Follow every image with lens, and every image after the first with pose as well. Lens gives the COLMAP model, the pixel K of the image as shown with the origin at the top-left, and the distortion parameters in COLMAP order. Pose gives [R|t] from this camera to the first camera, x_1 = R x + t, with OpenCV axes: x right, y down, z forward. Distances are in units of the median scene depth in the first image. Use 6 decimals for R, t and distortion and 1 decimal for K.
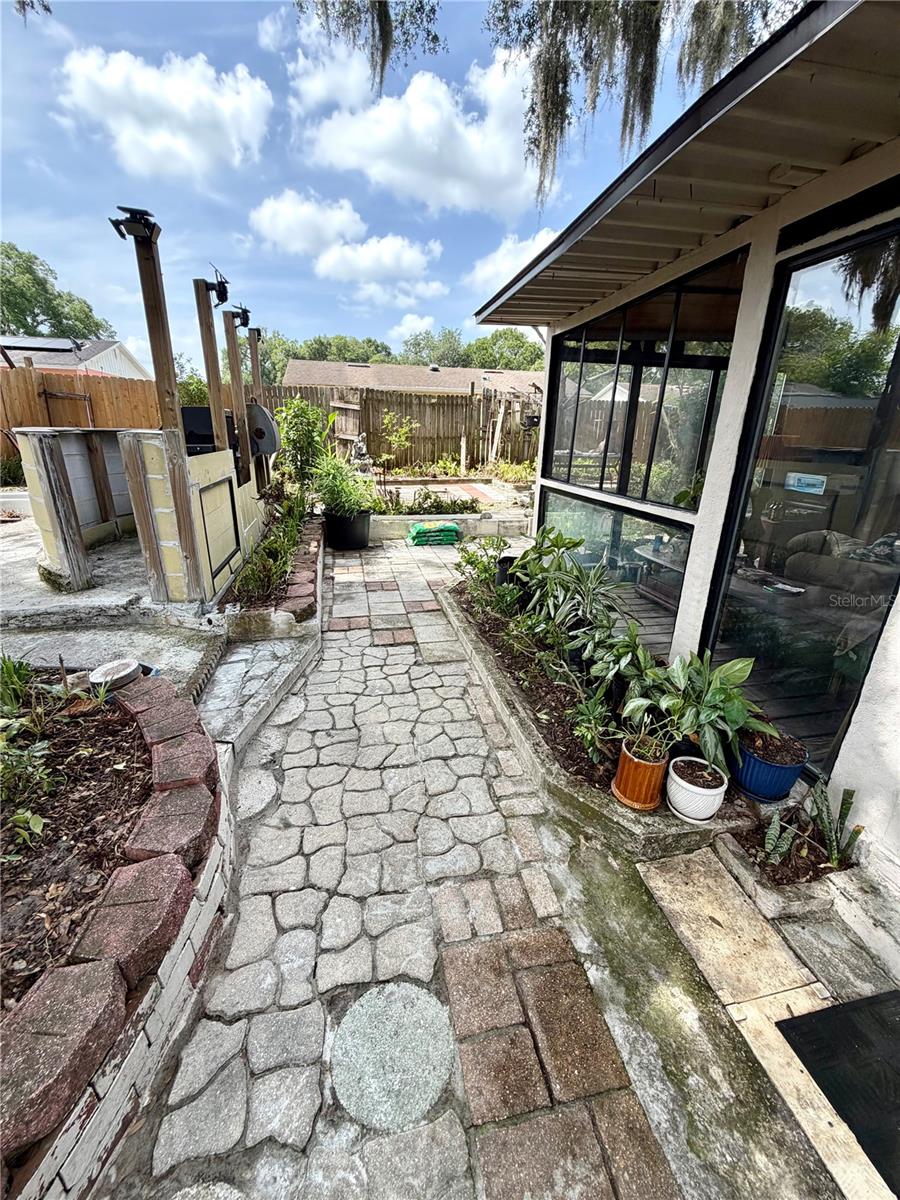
lens RADIAL K [[477.1, 0, 450.0], [0, 477.1, 600.0], [0, 0, 1]] dist [0.001667, 0.000266]
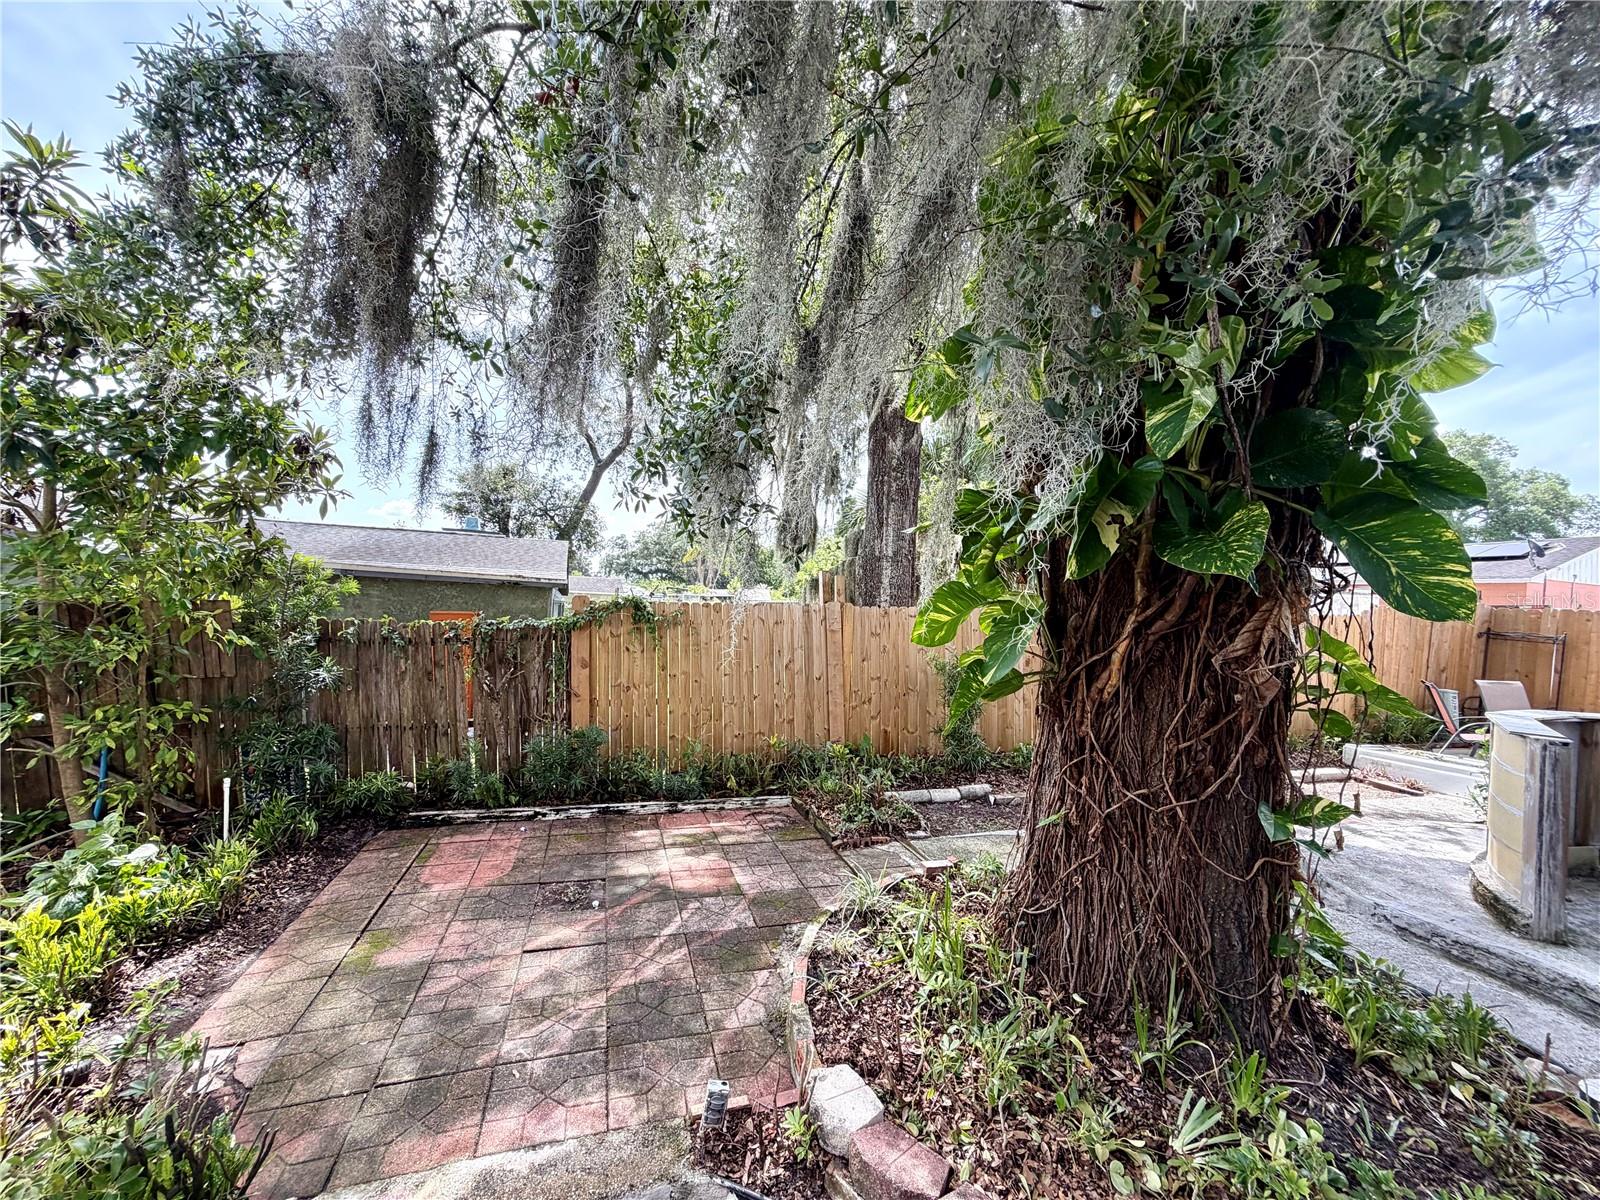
lens RADIAL K [[636.1, 0, 800.0], [0, 636.1, 600.0], [0, 0, 1]] dist [0.001667, 0.000266]
pose [[0.116818, -0.025852, -0.992817, 0.083562], [-0.373861, 0.924983, -0.068075, -0.011802], [0.920099, 0.379128, 0.098390, -0.343728]]
